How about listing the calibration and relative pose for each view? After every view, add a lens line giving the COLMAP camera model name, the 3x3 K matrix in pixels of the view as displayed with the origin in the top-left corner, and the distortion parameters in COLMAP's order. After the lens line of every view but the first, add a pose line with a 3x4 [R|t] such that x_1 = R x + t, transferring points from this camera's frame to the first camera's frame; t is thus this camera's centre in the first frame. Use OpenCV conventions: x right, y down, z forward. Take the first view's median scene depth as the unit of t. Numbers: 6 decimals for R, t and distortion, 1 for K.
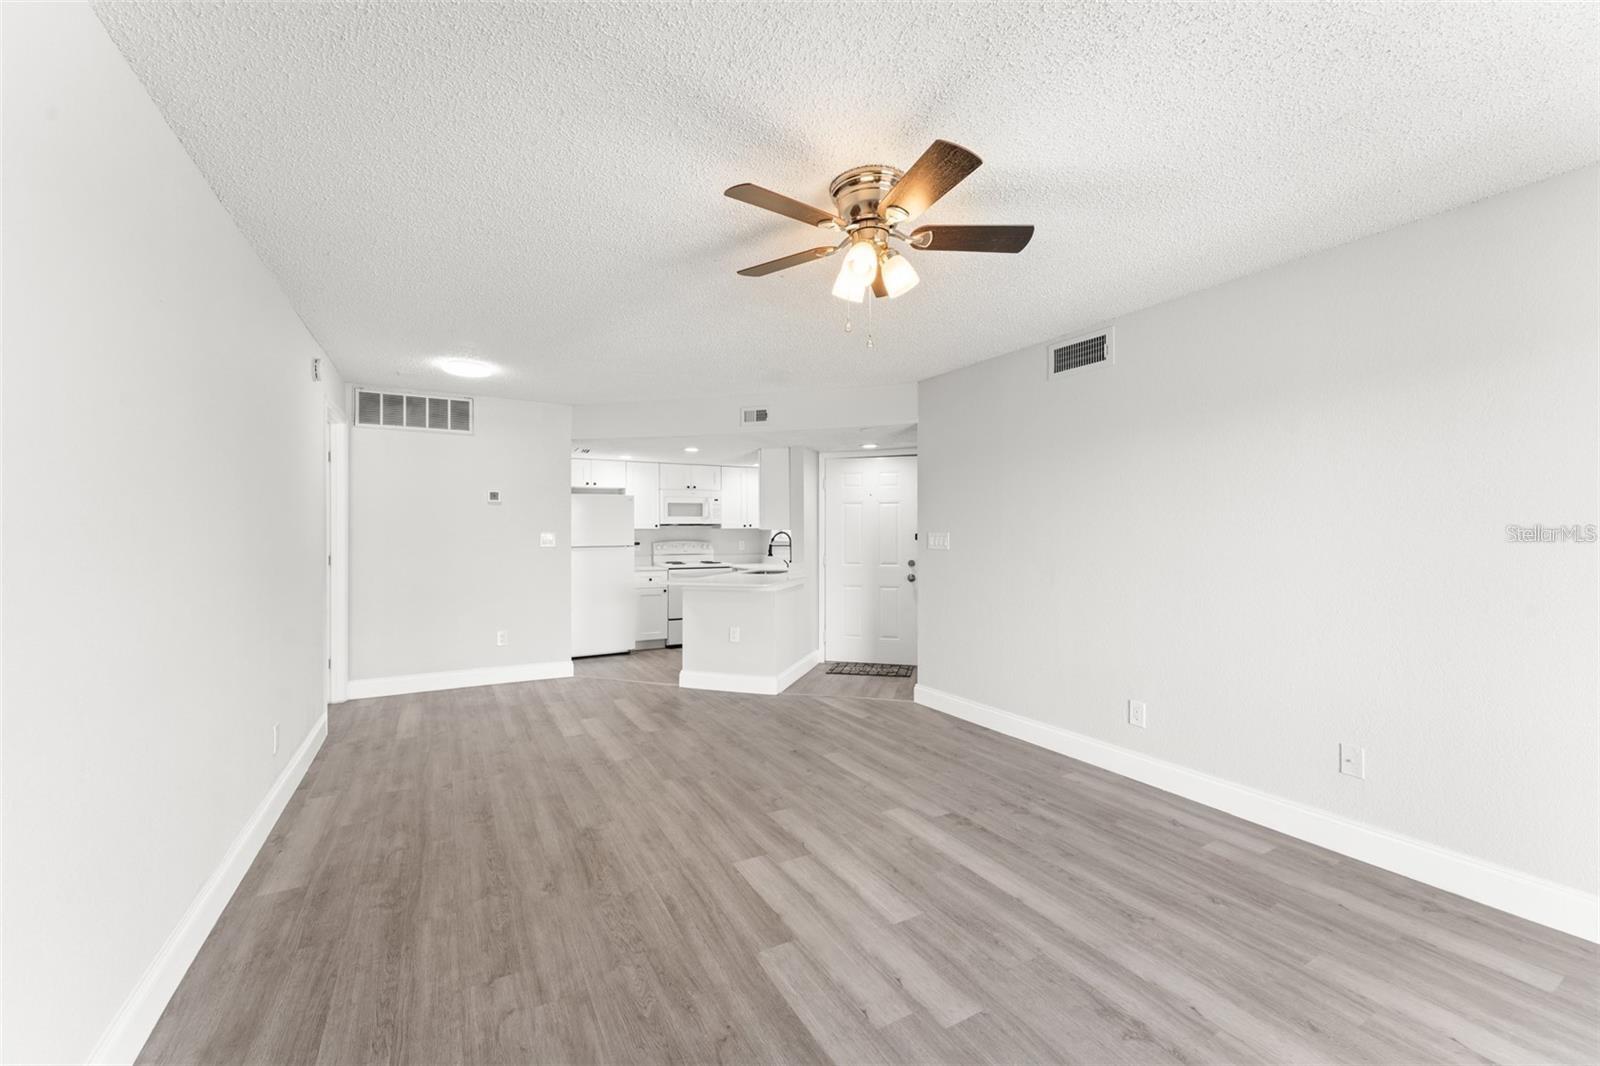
lens RADIAL K [[642.5, 0, 794.9], [0, 642.5, 537.1], [0, 0, 1]] dist [-0.000463, 0.000795]
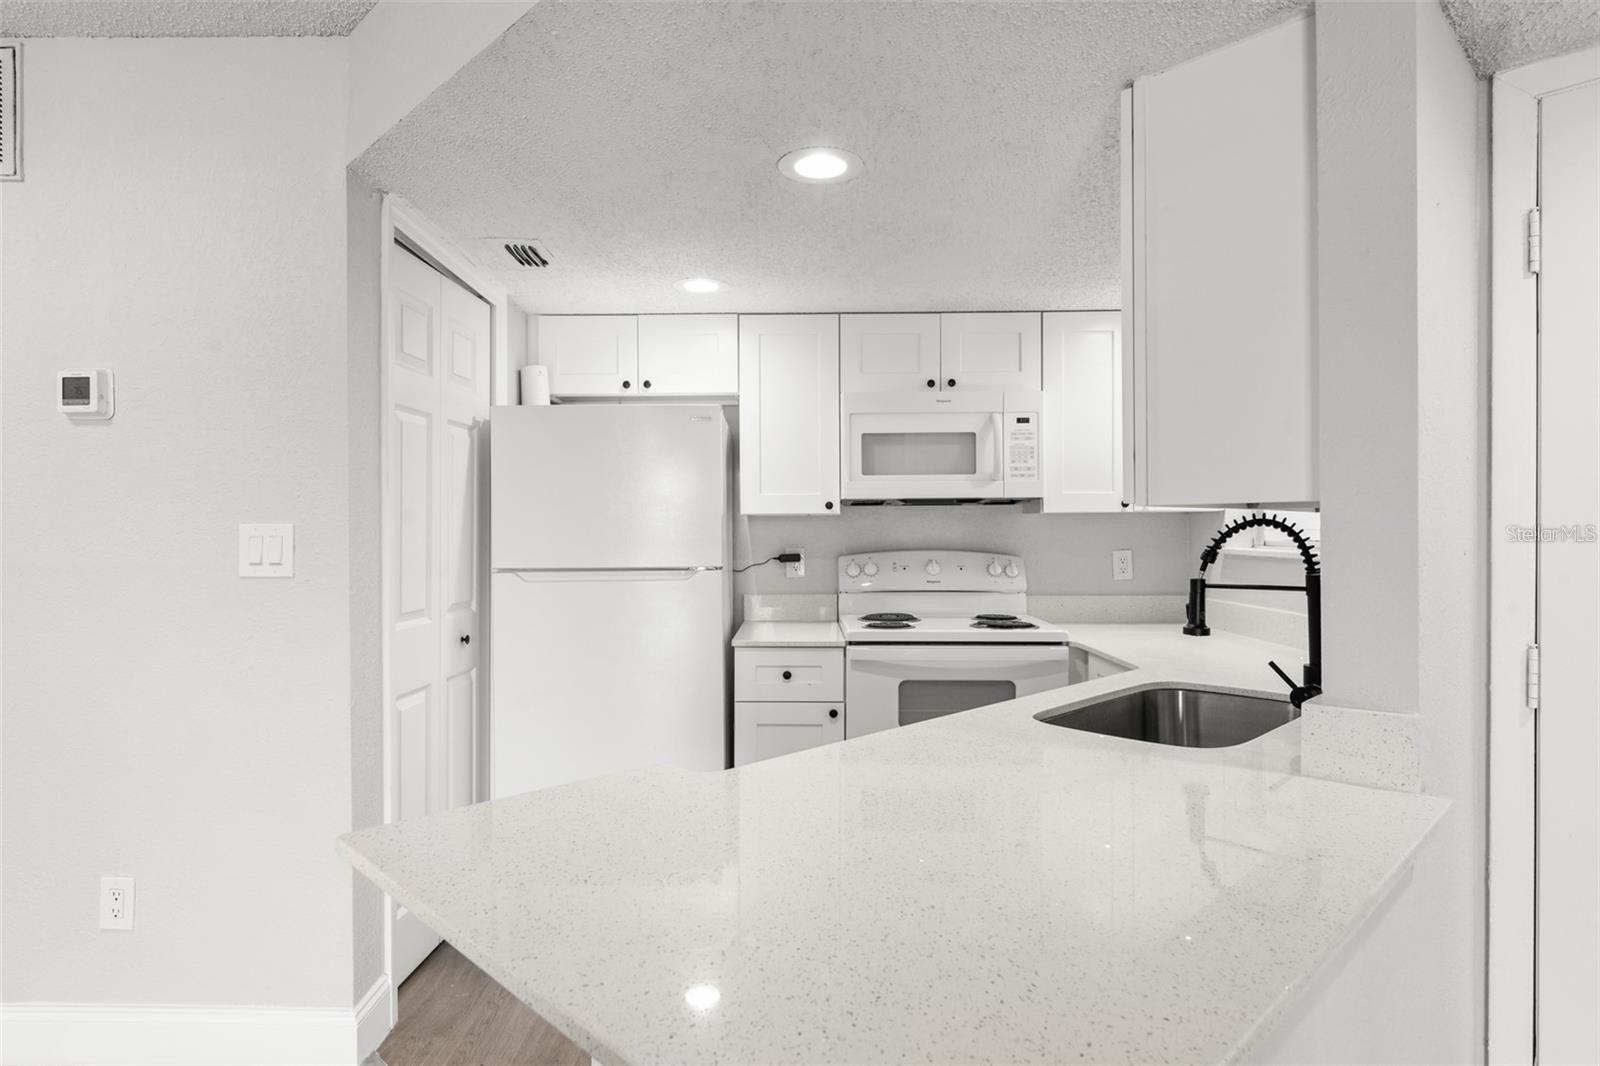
lens RADIAL K [[874.8, 0, 798.0], [0, 874.8, 531.2], [0, 0, 1]] dist [-0.008635, -0.001464]
pose [[0.870962, -0.000506, -0.491351, -0.010190], [-0.002650, 0.999980, -0.005726, -0.001565], [0.491344, 0.006289, 0.870943, 0.588167]]
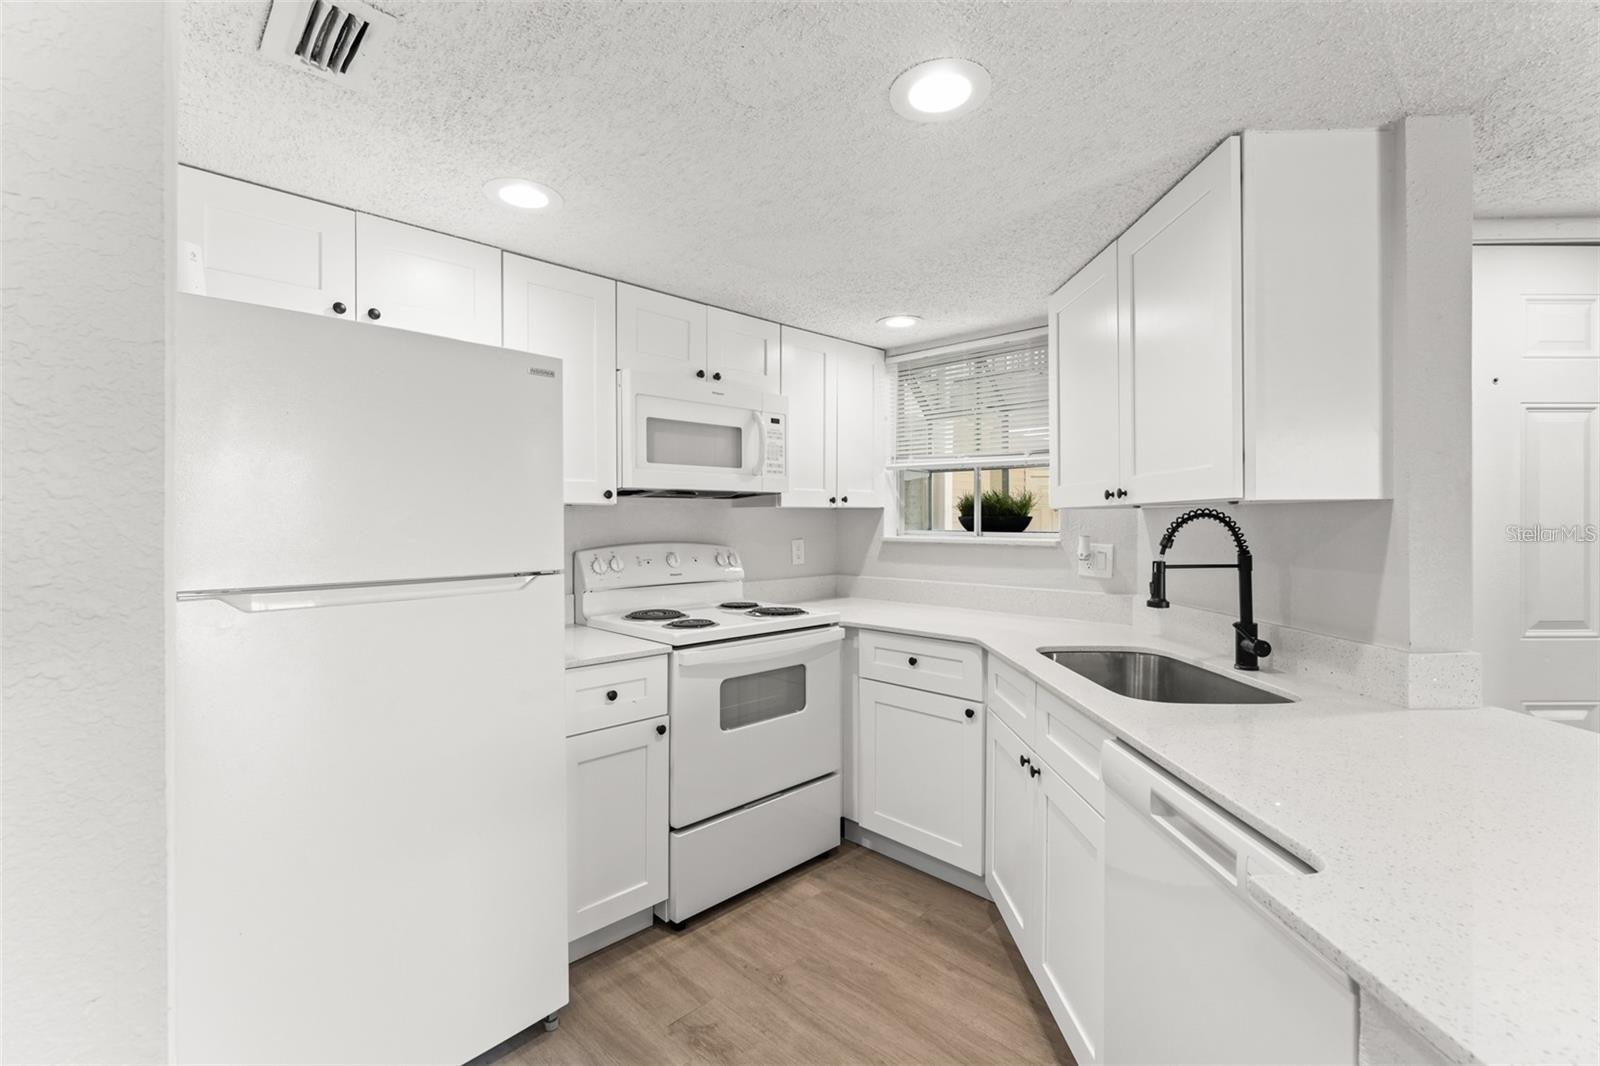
lens RADIAL K [[698.7, 0, 792.9], [0, 698.7, 524.9], [0, 0, 1]] dist [0.003749, 0.000017]
pose [[0.964580, -0.002163, 0.263782, -0.212605], [0.003635, 0.999980, -0.005092, -0.001639], [-0.263766, 0.005871, 0.964569, 0.656612]]
